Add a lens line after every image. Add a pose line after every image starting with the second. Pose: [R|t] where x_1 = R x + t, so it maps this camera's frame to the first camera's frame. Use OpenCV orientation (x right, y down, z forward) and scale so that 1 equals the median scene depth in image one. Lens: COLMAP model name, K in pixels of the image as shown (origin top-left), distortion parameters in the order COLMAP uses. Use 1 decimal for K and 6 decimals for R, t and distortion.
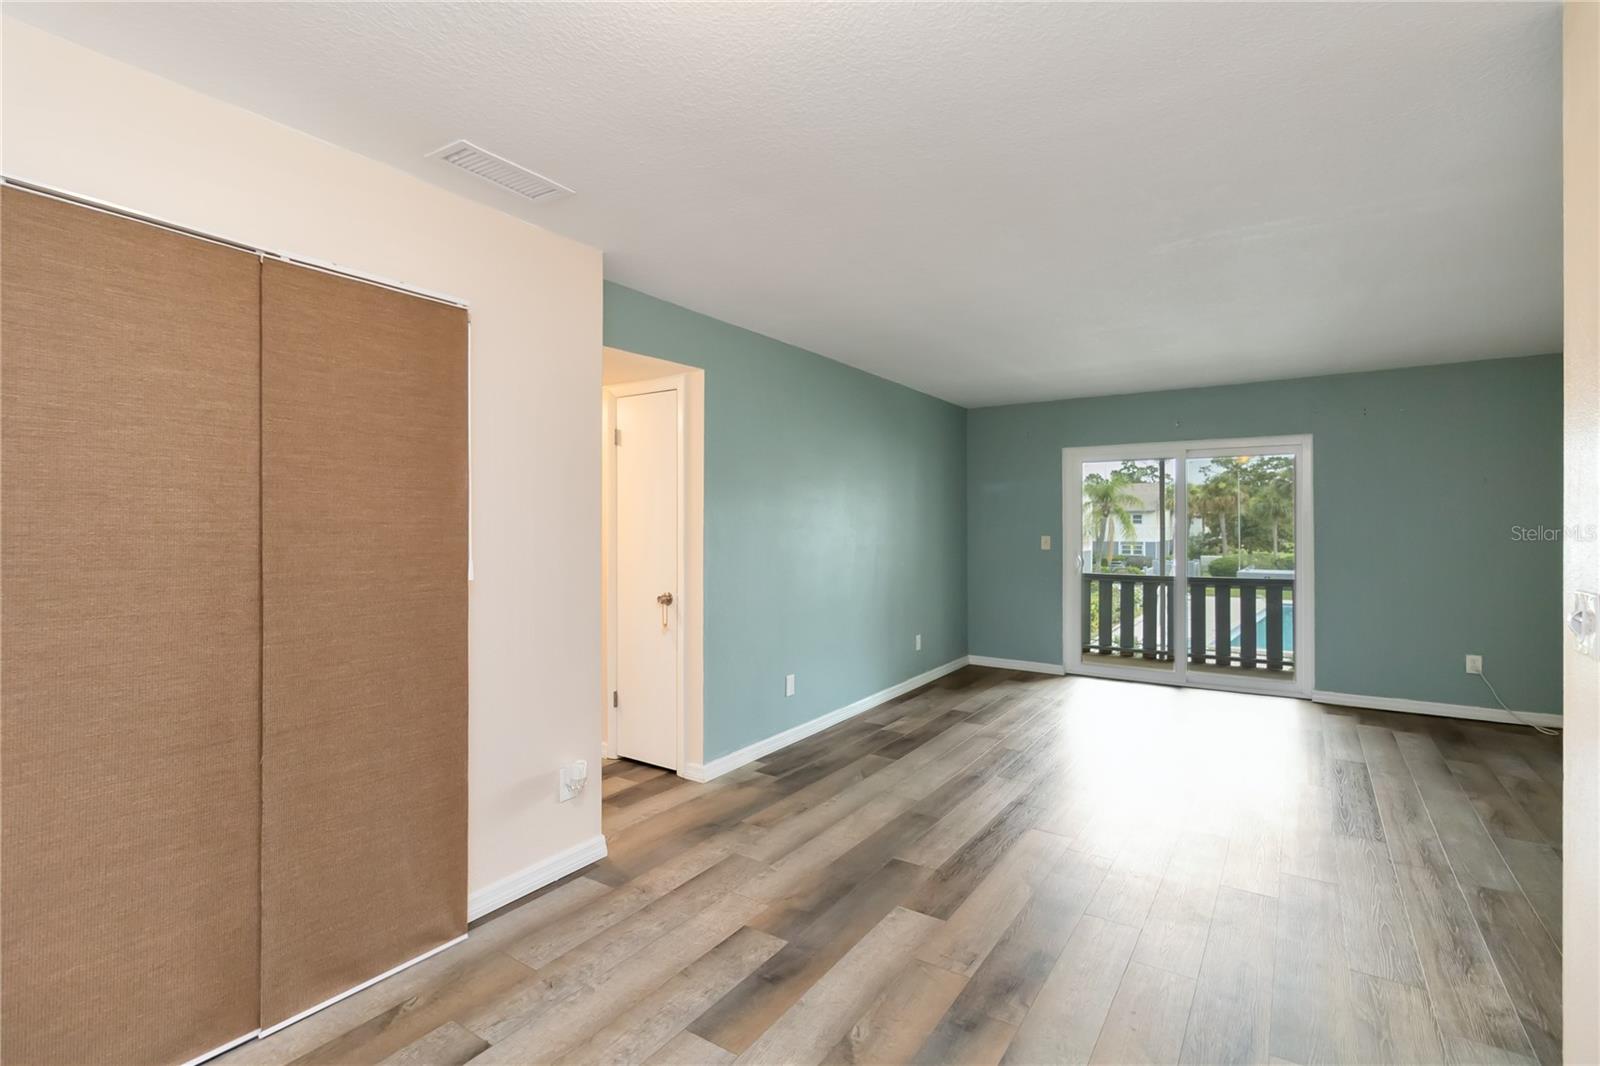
lens RADIAL K [[746.2, 0, 796.2], [0, 746.2, 528.1], [0, 0, 1]] dist [0.004478, 0.000566]
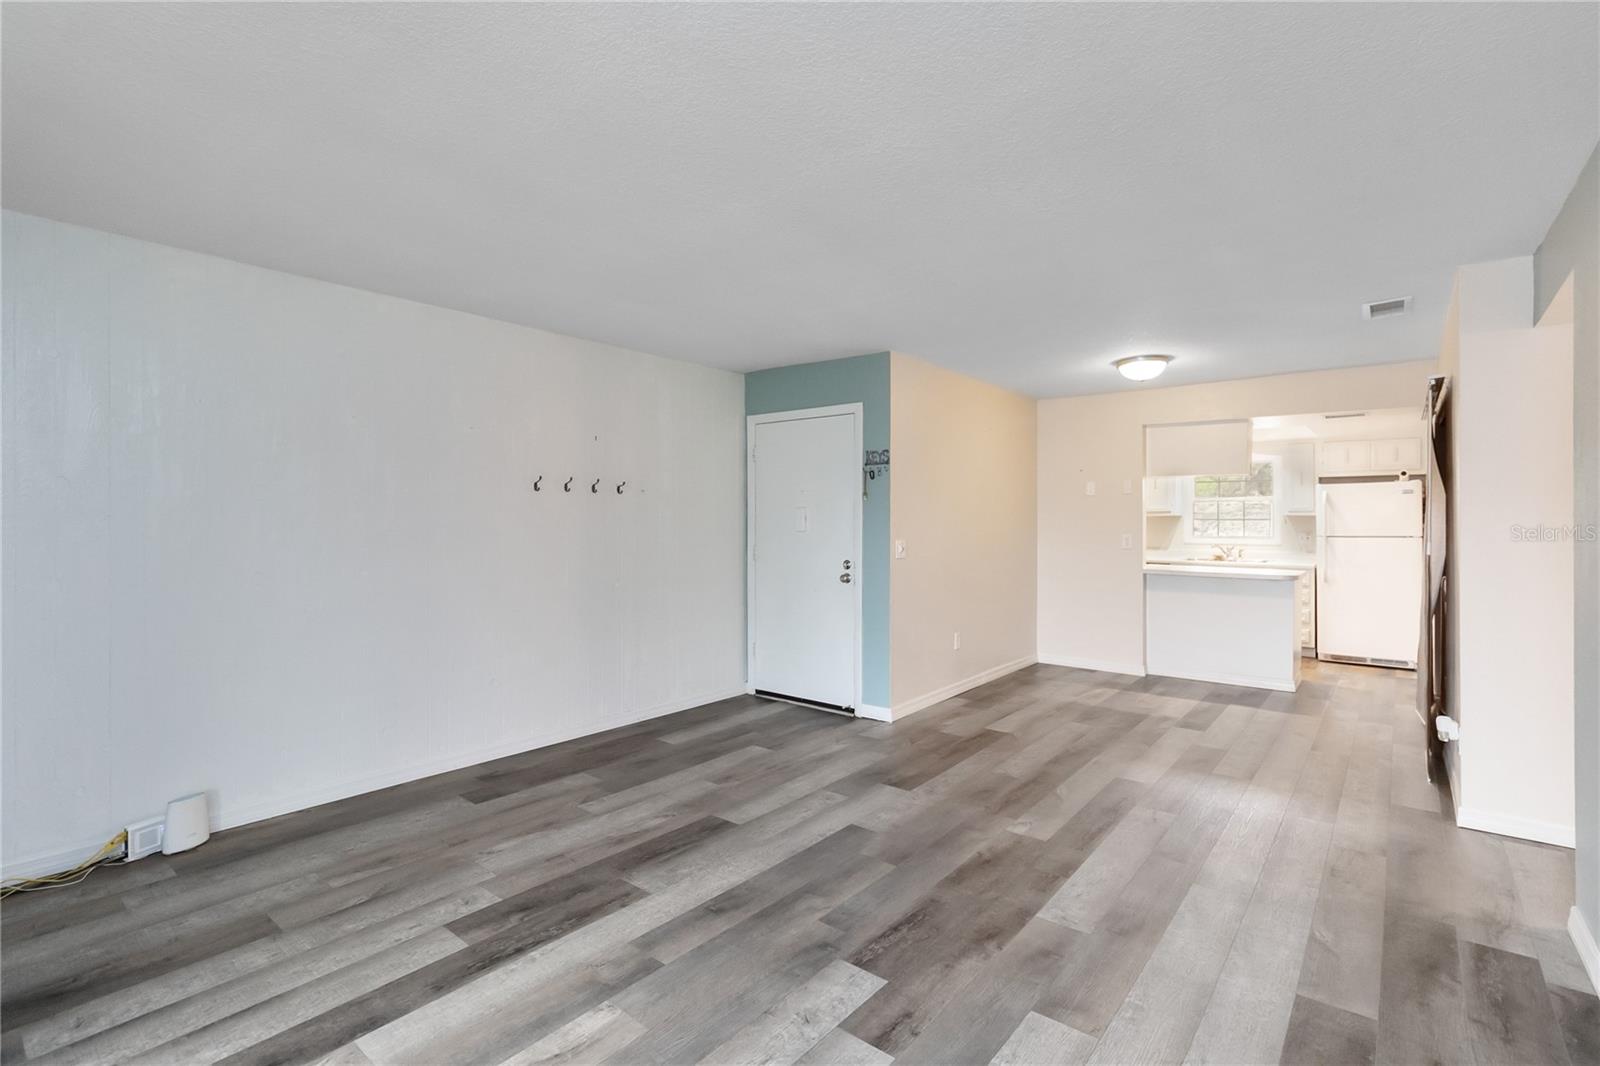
lens RADIAL K [[734.0, 0, 792.3], [0, 734.0, 528.6], [0, 0, 1]] dist [-0.001250, 0.000292]
pose [[-0.995657, 0.002113, 0.093074, 0.352445], [0.003289, 0.999917, 0.012484, -0.003000], [-0.093040, 0.012736, -0.995581, 1.260293]]
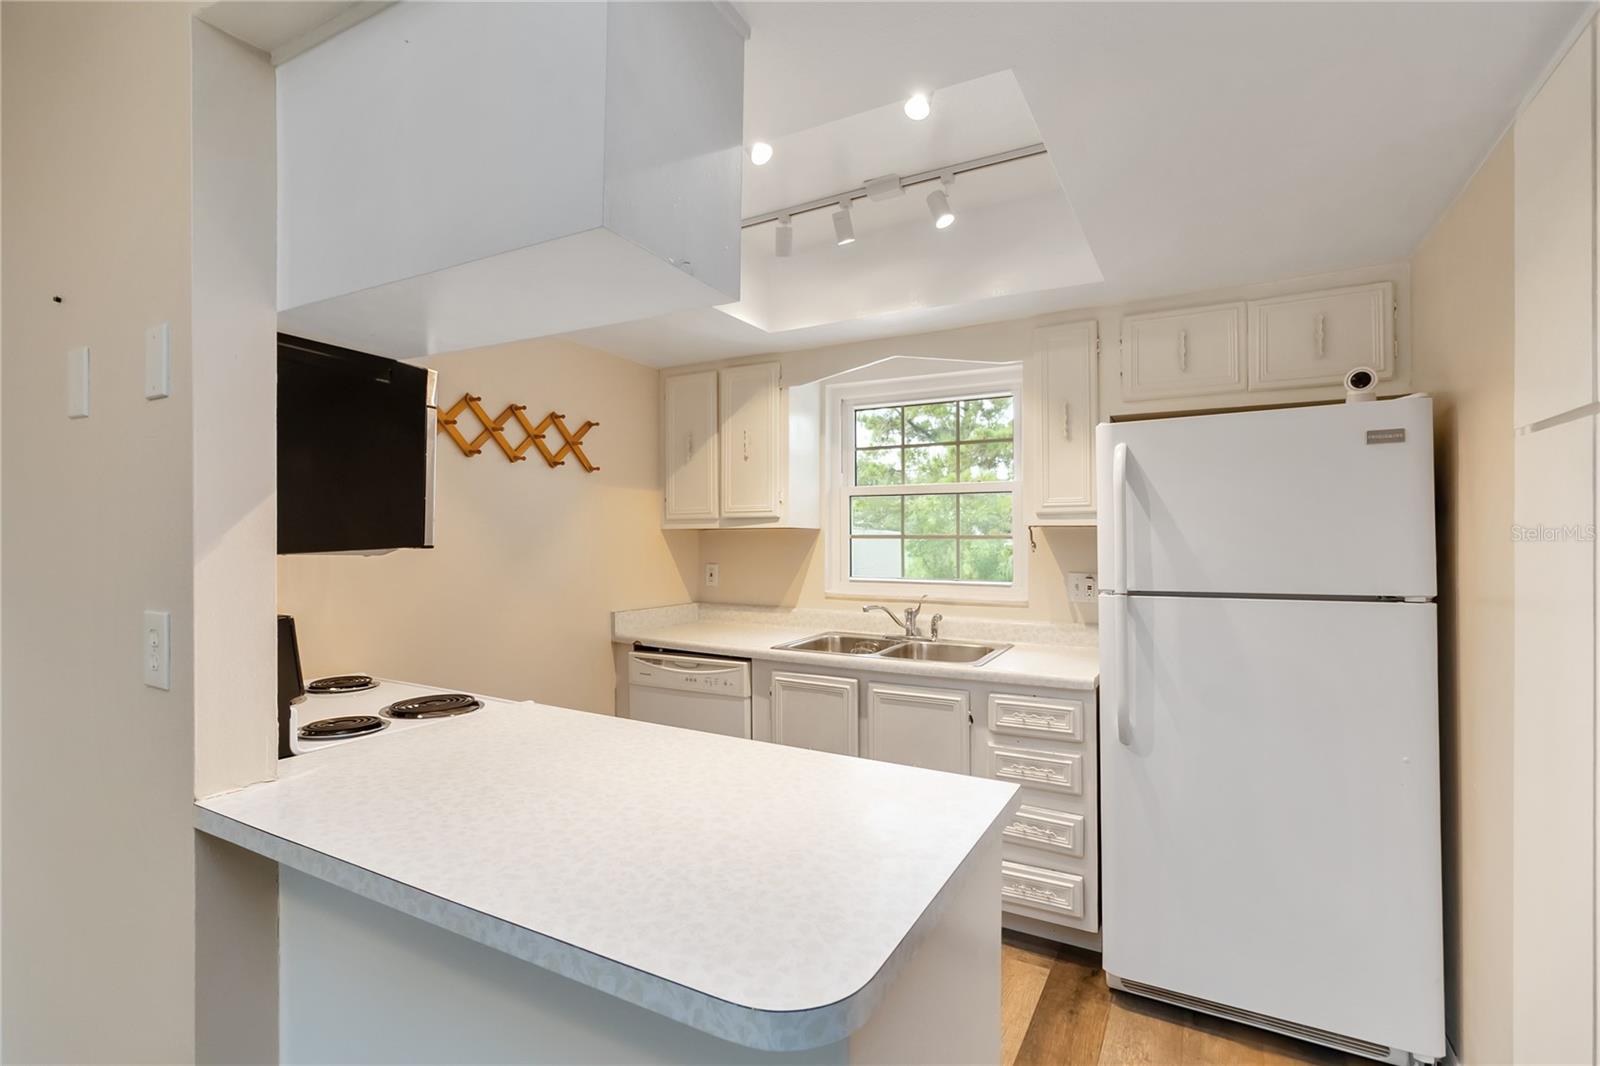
lens RADIAL K [[741.1, 0, 796.3], [0, 741.1, 539.6], [0, 0, 1]] dist [0.000962, 0.000166]
pose [[-0.996488, -0.000627, -0.083733, -0.281363], [-0.000613, 1.000000, -0.000194, 0.001913], [0.083733, -0.000142, -0.996488, 0.223470]]
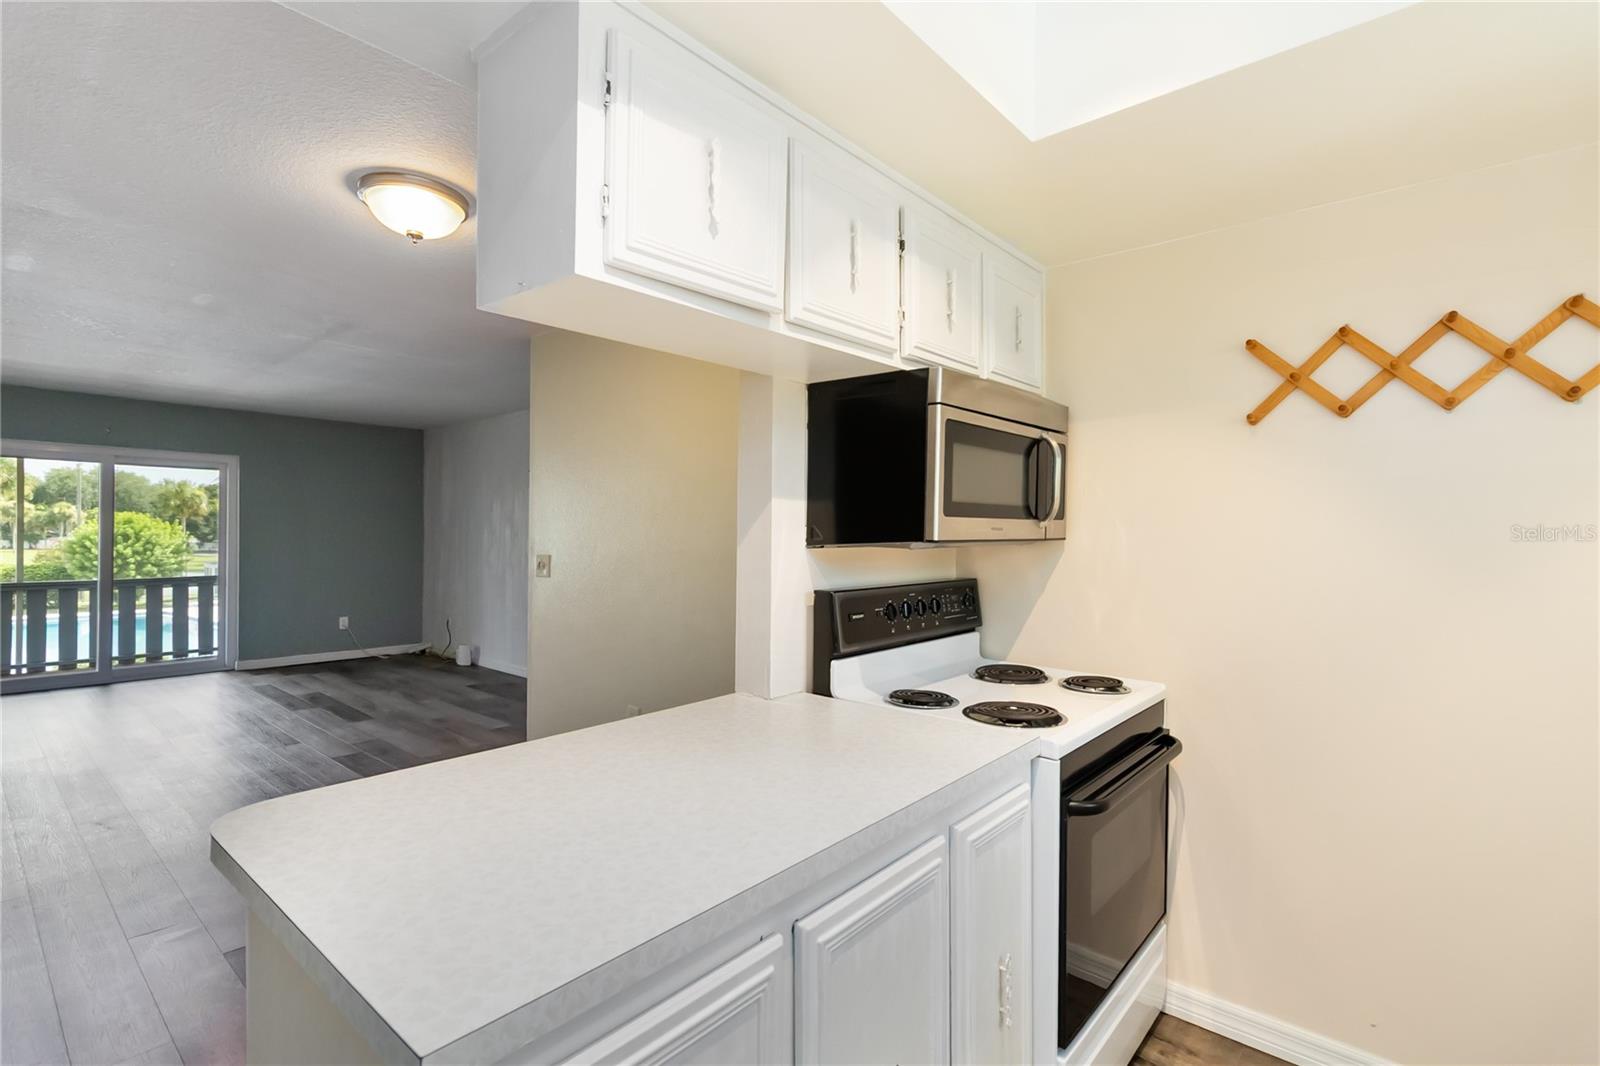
lens RADIAL K [[756.9, 0, 800.0], [0, 756.9, 533.0], [0, 0, 1]] dist [0.000306, 0.000795]
pose [[0.123392, 0.006017, 0.992340, -0.488049], [-0.006406, 0.999966, -0.005267, 0.003603], [-0.992337, -0.005707, 0.123426, -0.093323]]
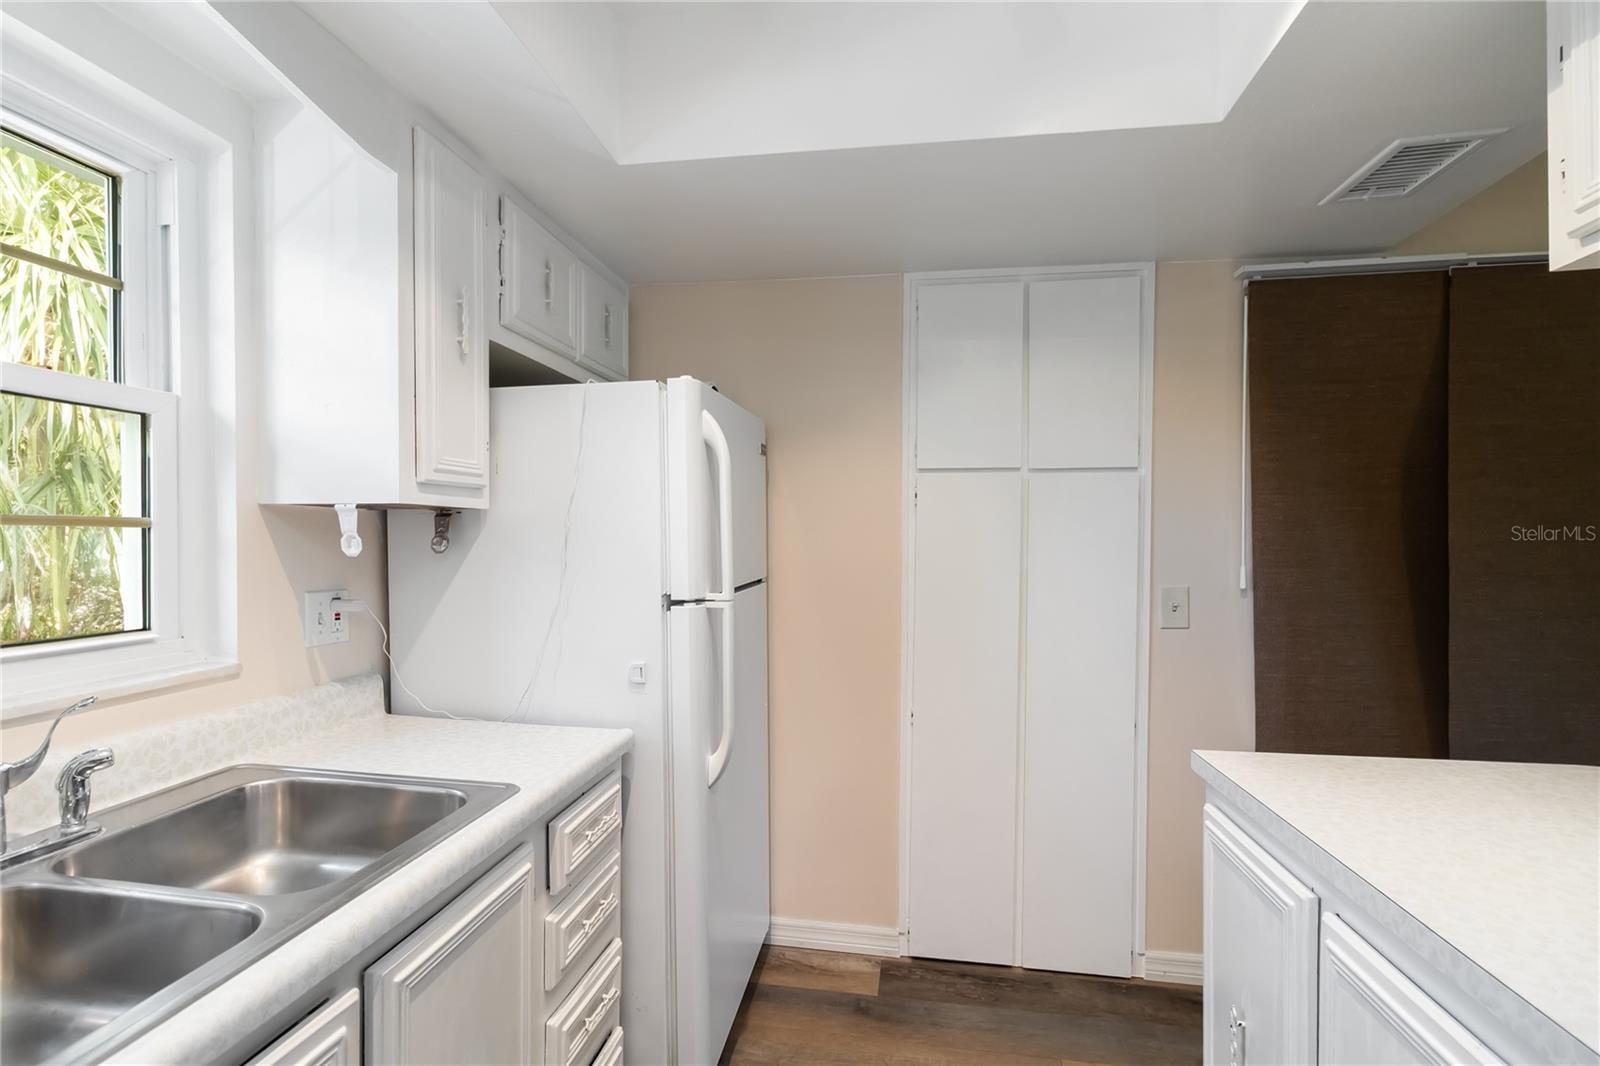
lens RADIAL K [[741.1, 0, 796.3], [0, 741.1, 539.6], [0, 0, 1]] dist [0.000962, 0.000166]
pose [[0.423763, 0.006231, -0.905751, -0.181634], [-0.004804, 0.999978, 0.004631, 0.002857], [0.905760, 0.002389, 0.423784, -0.278996]]
